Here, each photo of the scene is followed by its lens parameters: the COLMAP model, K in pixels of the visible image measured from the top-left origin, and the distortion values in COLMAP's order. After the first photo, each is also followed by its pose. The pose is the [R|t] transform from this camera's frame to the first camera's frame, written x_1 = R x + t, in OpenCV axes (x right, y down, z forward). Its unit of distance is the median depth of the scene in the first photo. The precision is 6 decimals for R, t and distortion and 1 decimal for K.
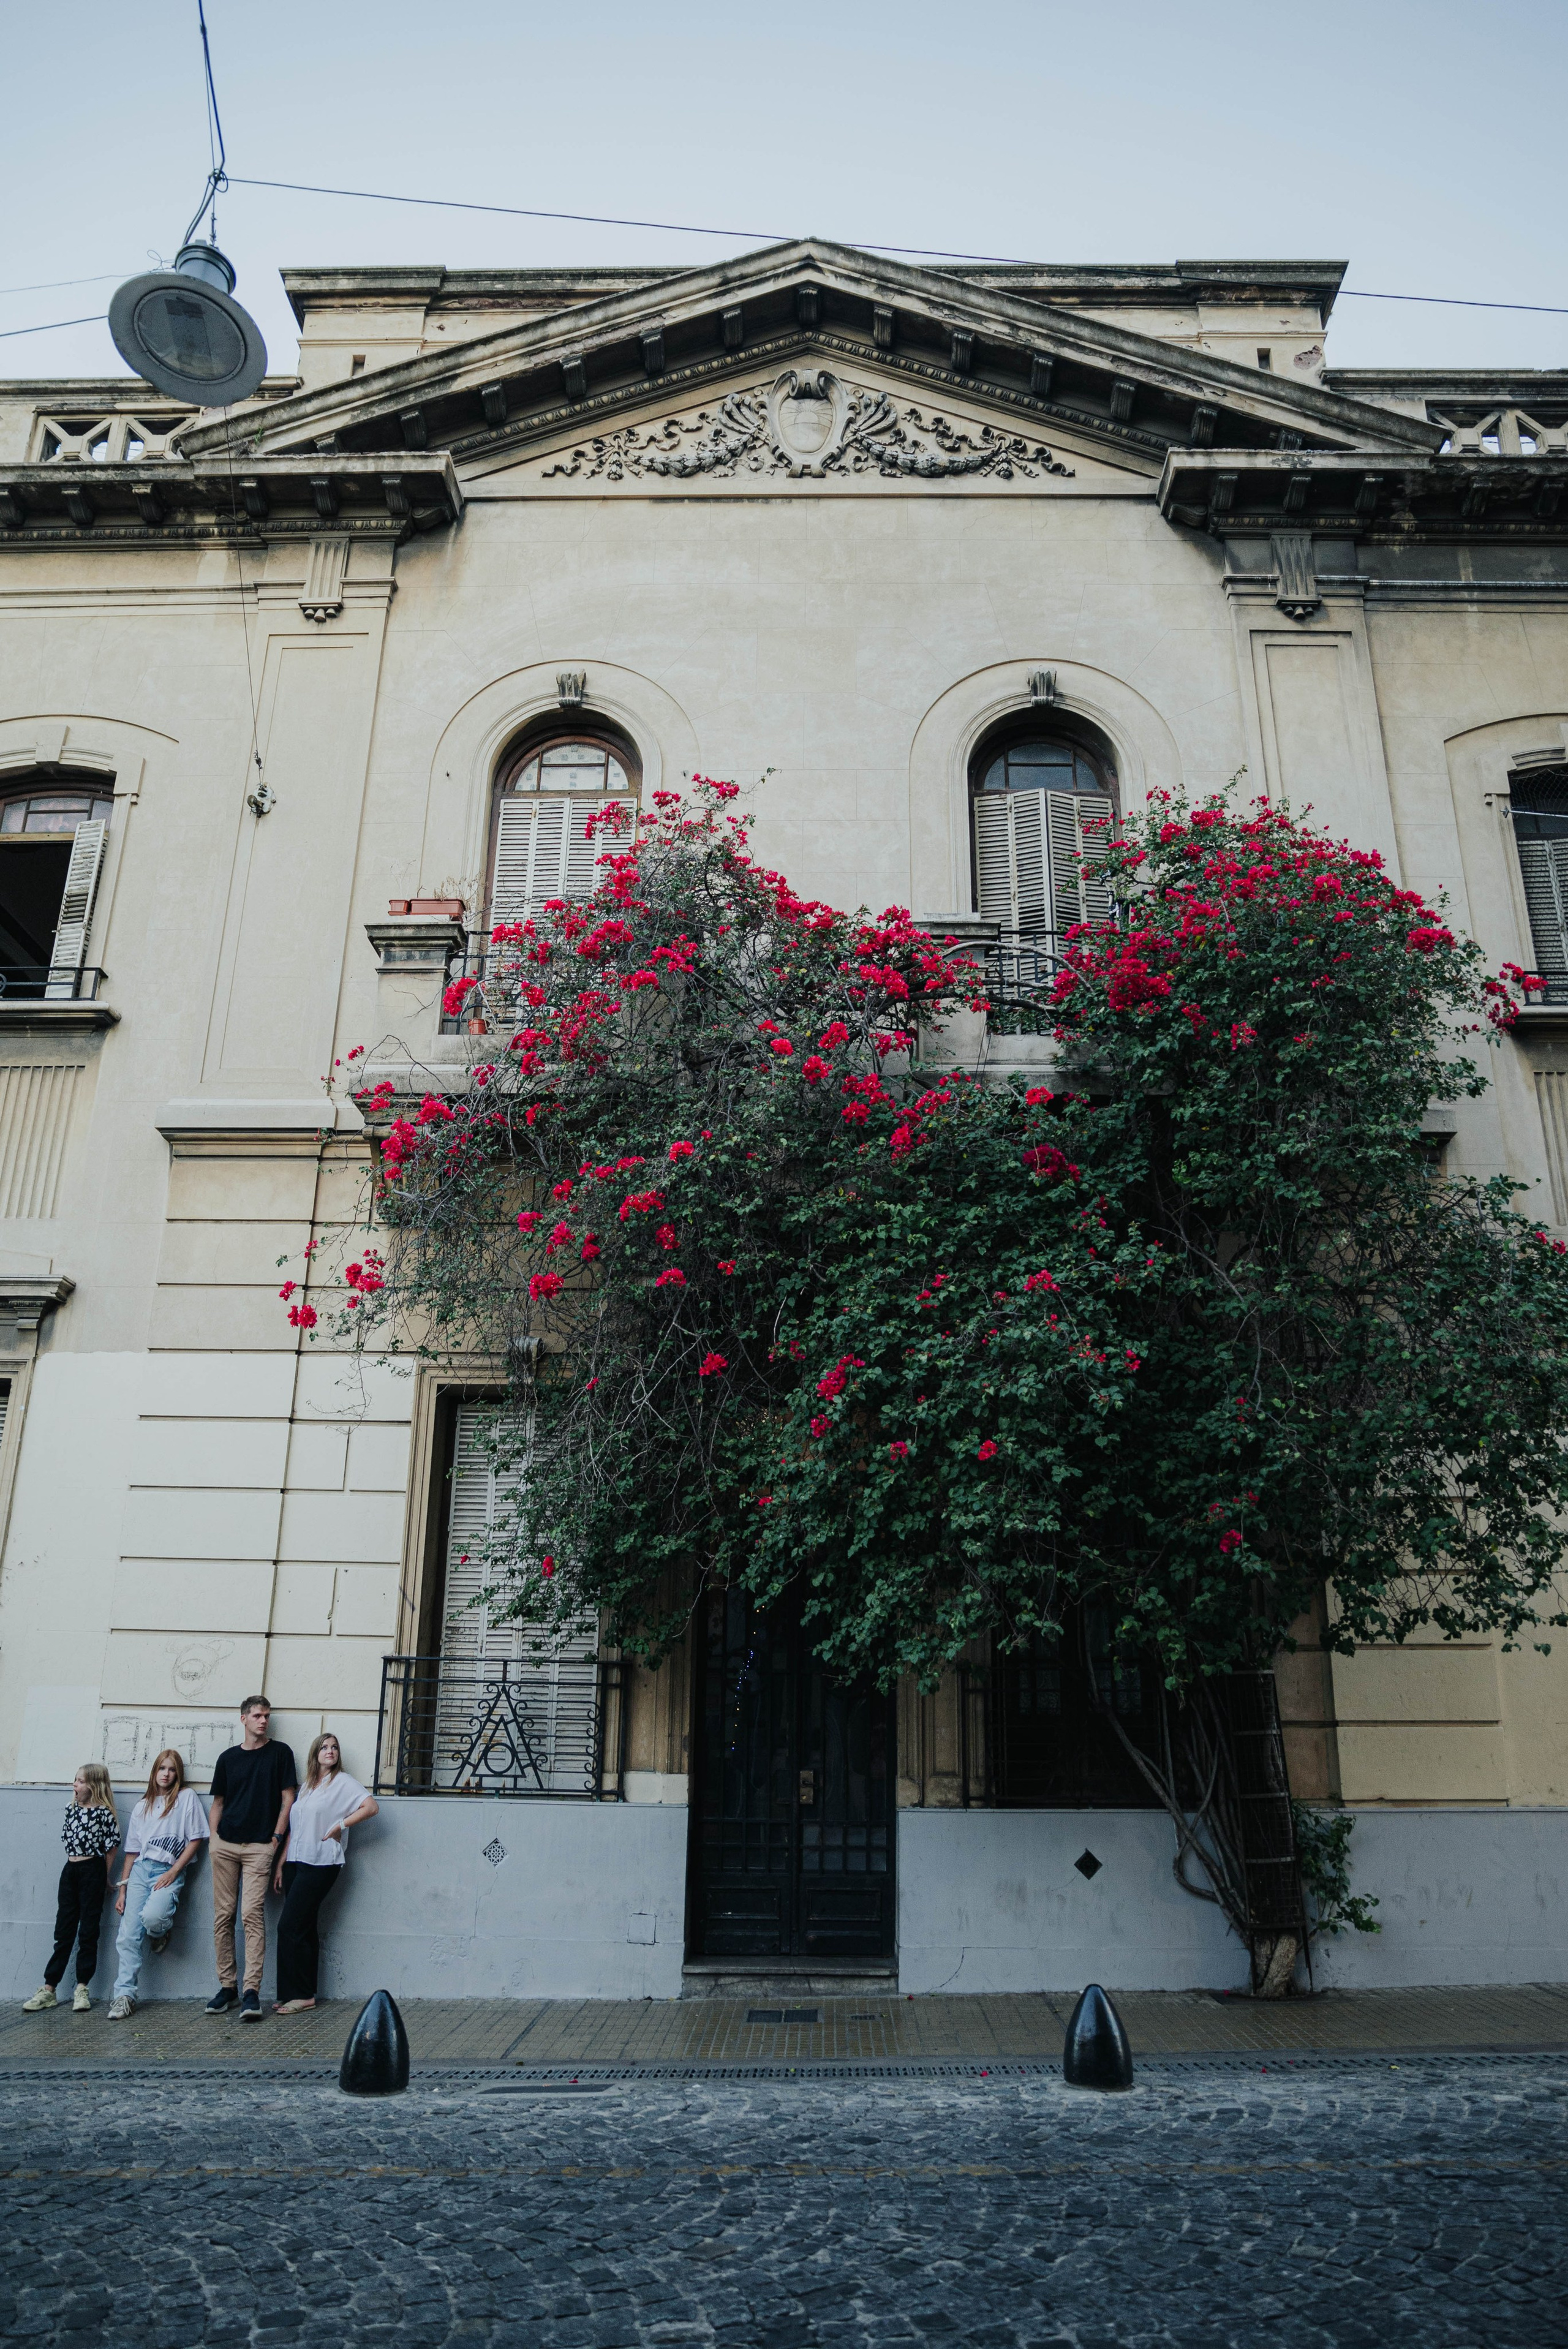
lens RADIAL K [[1584.1, 0, 805.8], [0, 1584.1, 1213.3], [0, 0, 1]] dist [-0.086195, 0.106161]
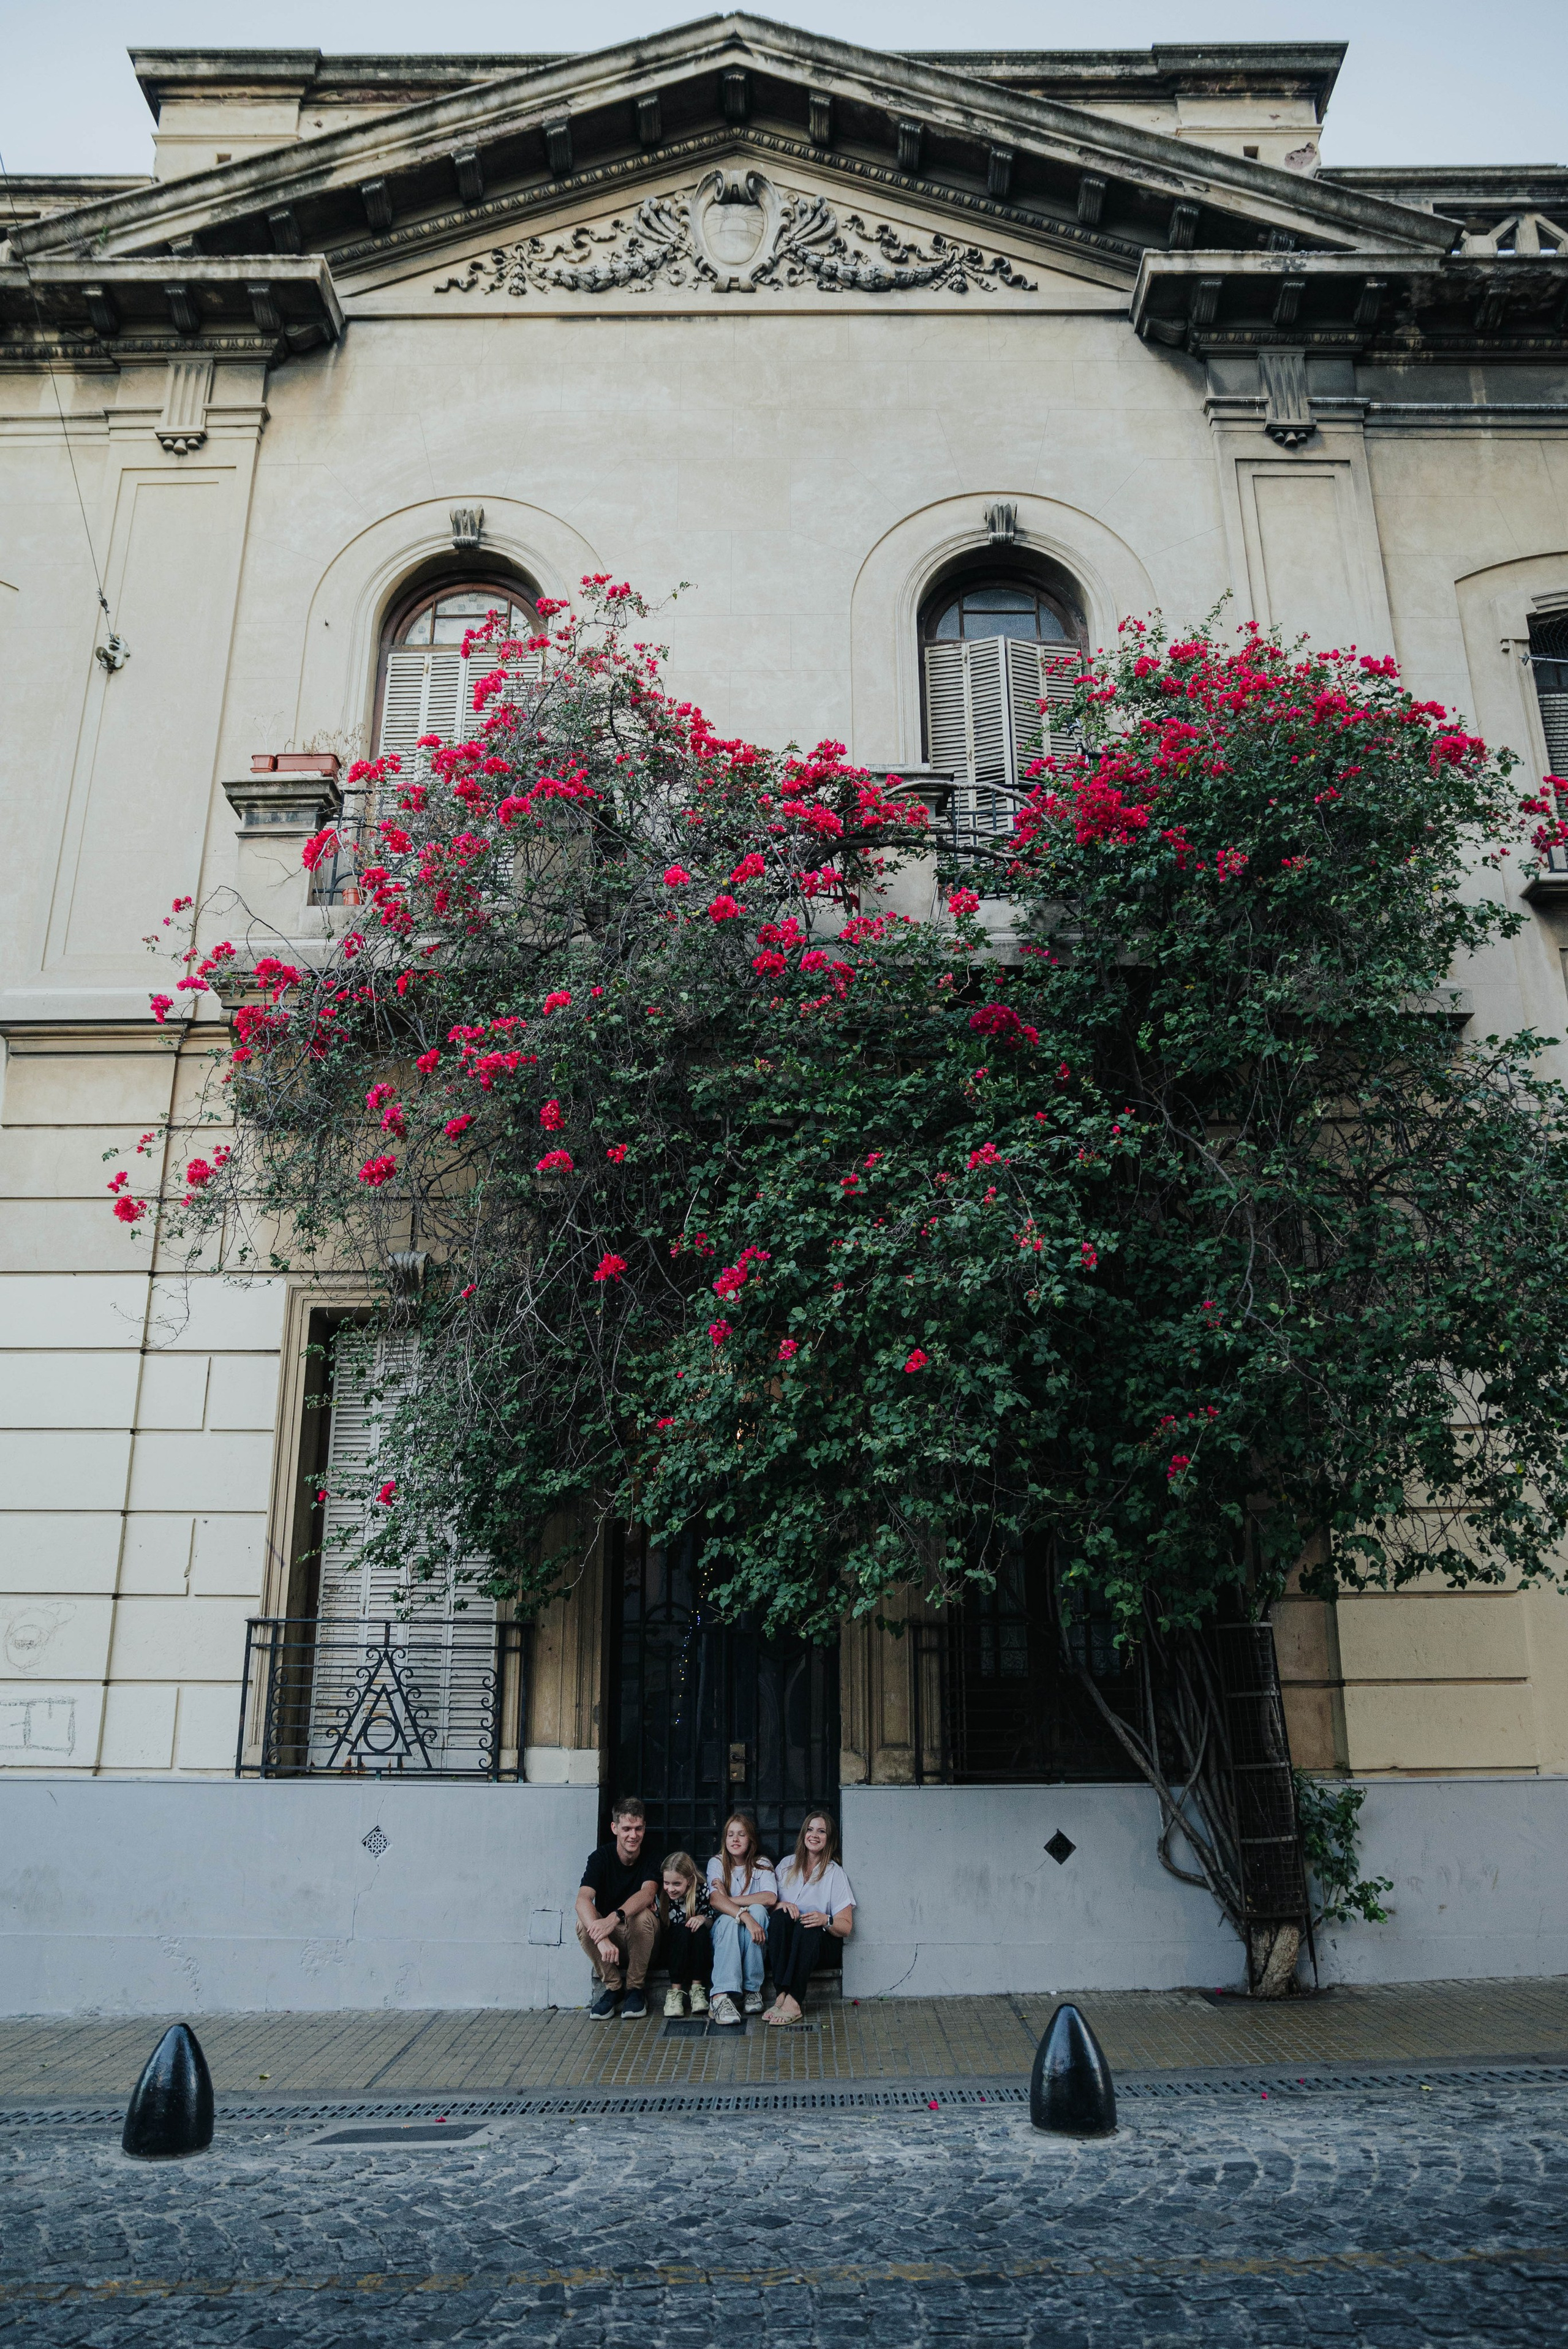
lens RADIAL K [[1606.5, 0, 788.9], [0, 1606.5, 1223.2], [0, 0, 1]] dist [-0.082053, 0.096792]
pose [[0.999901, -0.009243, 0.010631, 0.022804], [0.008963, 0.999621, 0.026016, 0.043504], [-0.010867, -0.025919, 0.999605, 0.123365]]
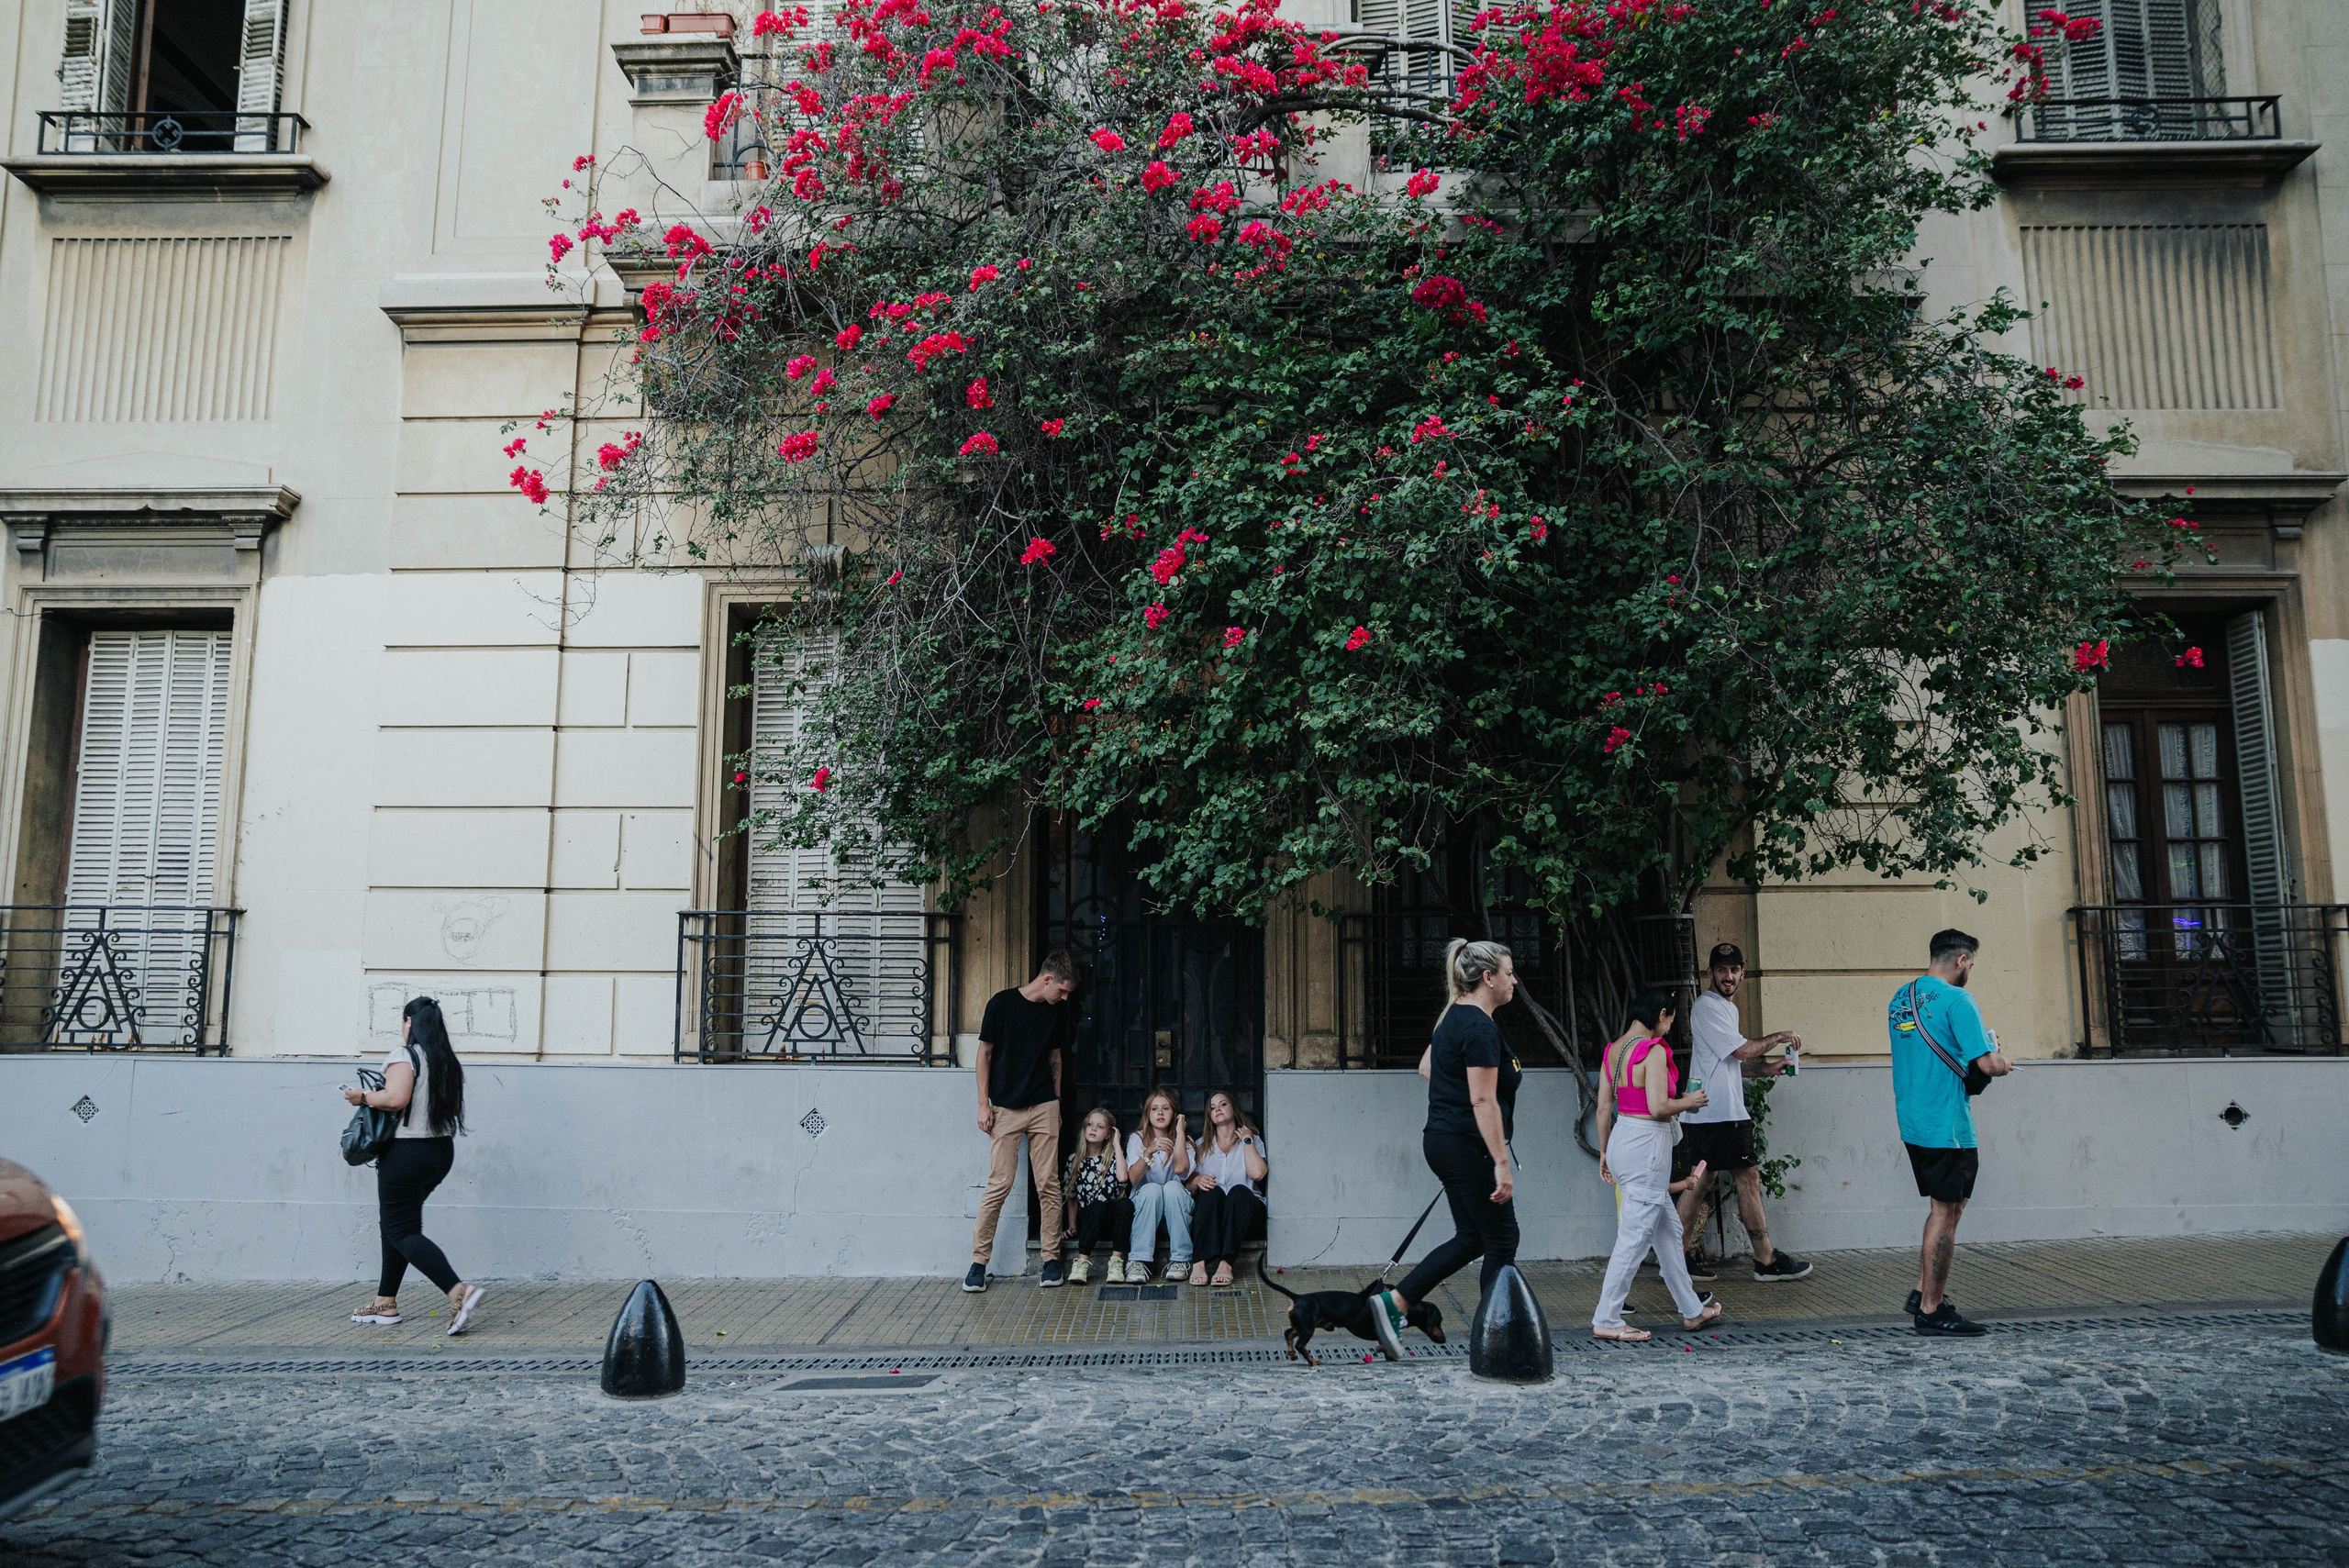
lens RADIAL K [[1592.8, 0, 1174.5], [0, 1592.8, 784.0], [0, 0, 1]] dist [-0.087354, 0.099928]
pose [[0.999924, -0.011421, 0.004535, 0.004547], [0.010449, 0.984445, 0.175379, 0.060334], [-0.006468, -0.175319, 0.984490, 0.140379]]
